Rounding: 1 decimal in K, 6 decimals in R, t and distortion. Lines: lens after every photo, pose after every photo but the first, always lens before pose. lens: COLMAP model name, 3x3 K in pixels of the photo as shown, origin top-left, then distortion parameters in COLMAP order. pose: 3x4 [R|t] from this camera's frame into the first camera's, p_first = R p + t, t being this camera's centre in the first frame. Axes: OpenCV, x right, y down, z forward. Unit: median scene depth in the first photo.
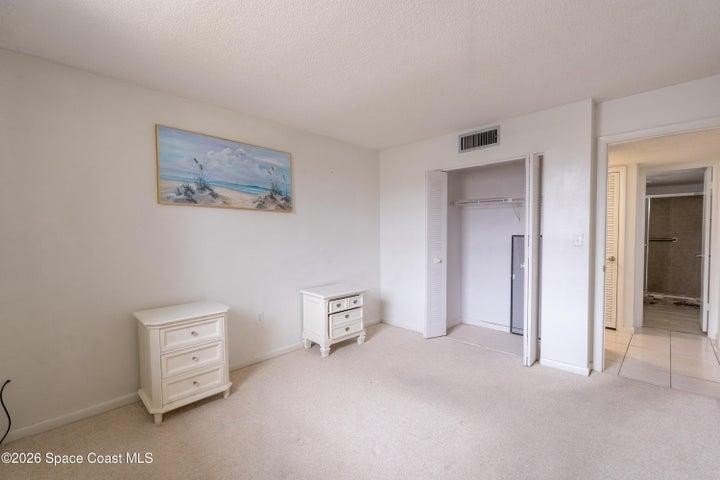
lens RADIAL K [[313.1, 0, 359.9], [0, 313.1, 244.3], [0, 0, 1]] dist [-0.007265, 0.000928]
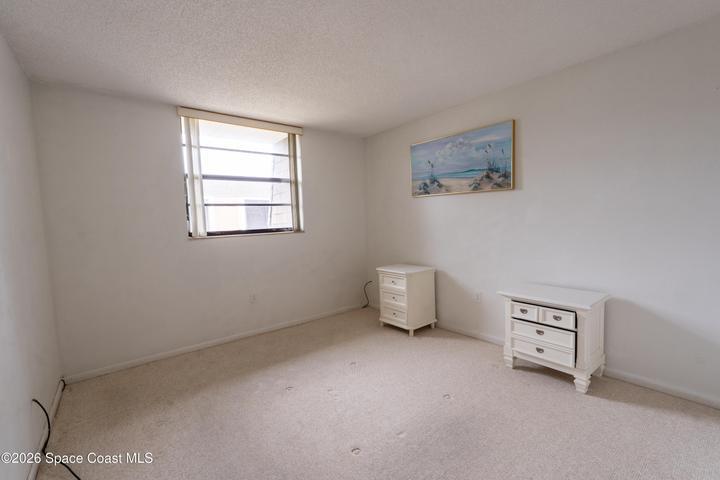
lens RADIAL K [[313.1, 0, 357.5], [0, 313.1, 241.2], [0, 0, 1]] dist [-0.007265, 0.000928]
pose [[-0.120131, 0.085225, -0.989093, 0.758550], [0.004551, 0.996345, 0.085297, -0.039570], [0.992748, 0.005746, -0.120080, 0.749395]]
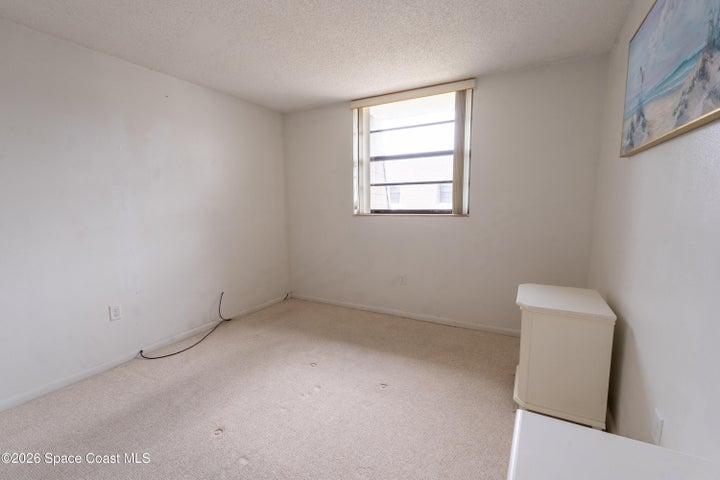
lens RADIAL K [[313.1, 0, 361.7], [0, 313.1, 240.8], [0, 0, 1]] dist [-0.007265, 0.000928]
pose [[-0.961515, 0.053785, -0.269435, 0.110511], [0.012449, 0.988173, 0.152835, -0.048259], [0.274469, 0.143599, -0.950813, 1.257560]]
